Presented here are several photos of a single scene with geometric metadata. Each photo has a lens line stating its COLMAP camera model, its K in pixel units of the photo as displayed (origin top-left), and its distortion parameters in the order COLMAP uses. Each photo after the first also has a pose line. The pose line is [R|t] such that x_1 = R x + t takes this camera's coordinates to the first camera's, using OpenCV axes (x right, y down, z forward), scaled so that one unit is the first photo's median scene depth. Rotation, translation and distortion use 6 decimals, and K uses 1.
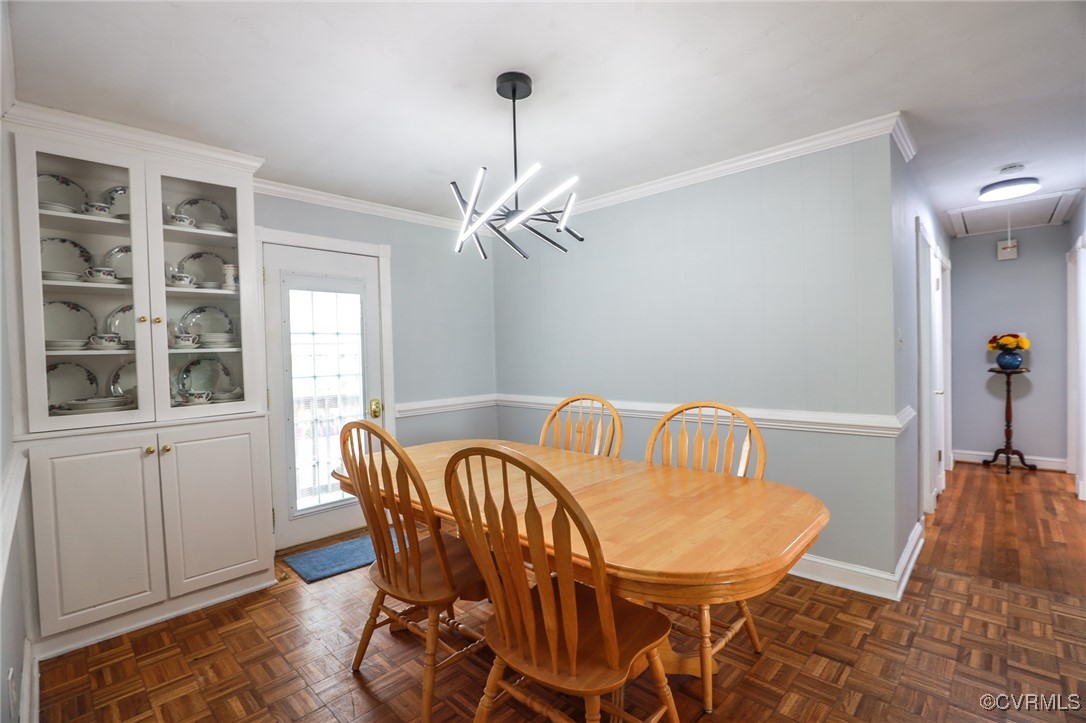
lens RADIAL K [[493.8, 0, 544.5], [0, 493.8, 362.5], [0, 0, 1]] dist [-0.040344, 0.007117]
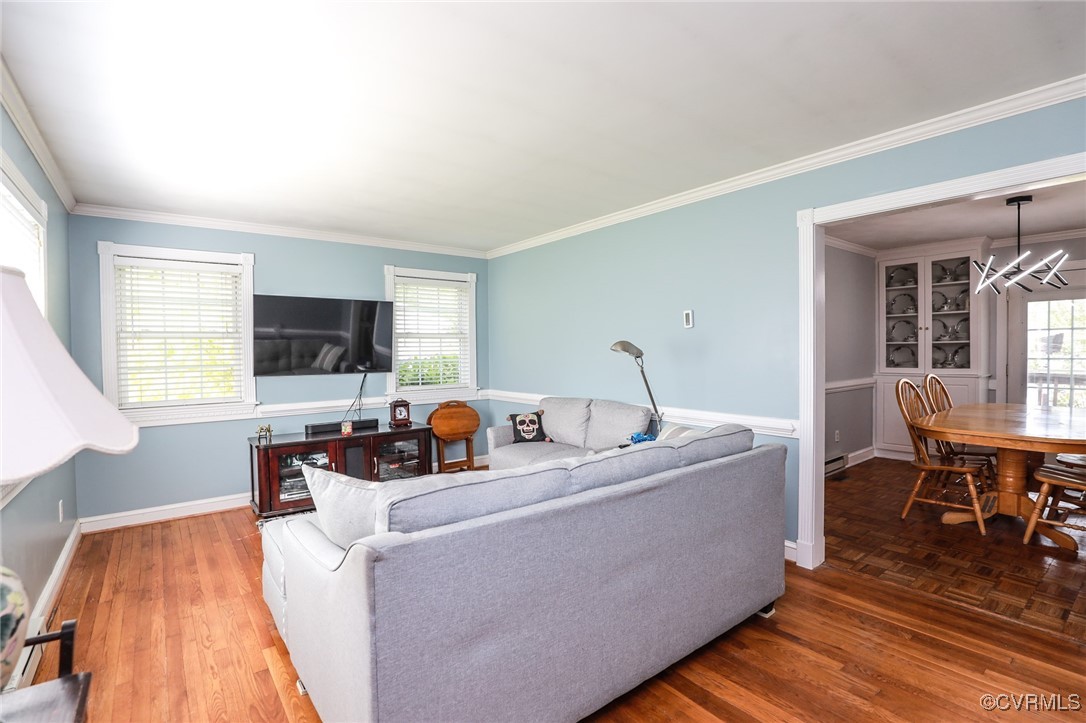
lens RADIAL K [[505.4, 0, 543.7], [0, 505.4, 363.3], [0, 0, 1]] dist [-0.041959, 0.006056]
pose [[-0.150735, 0.061076, -0.986686, 1.718009], [-0.001850, 0.998071, 0.062063, -0.064274], [0.988573, 0.011180, -0.150331, -0.408683]]
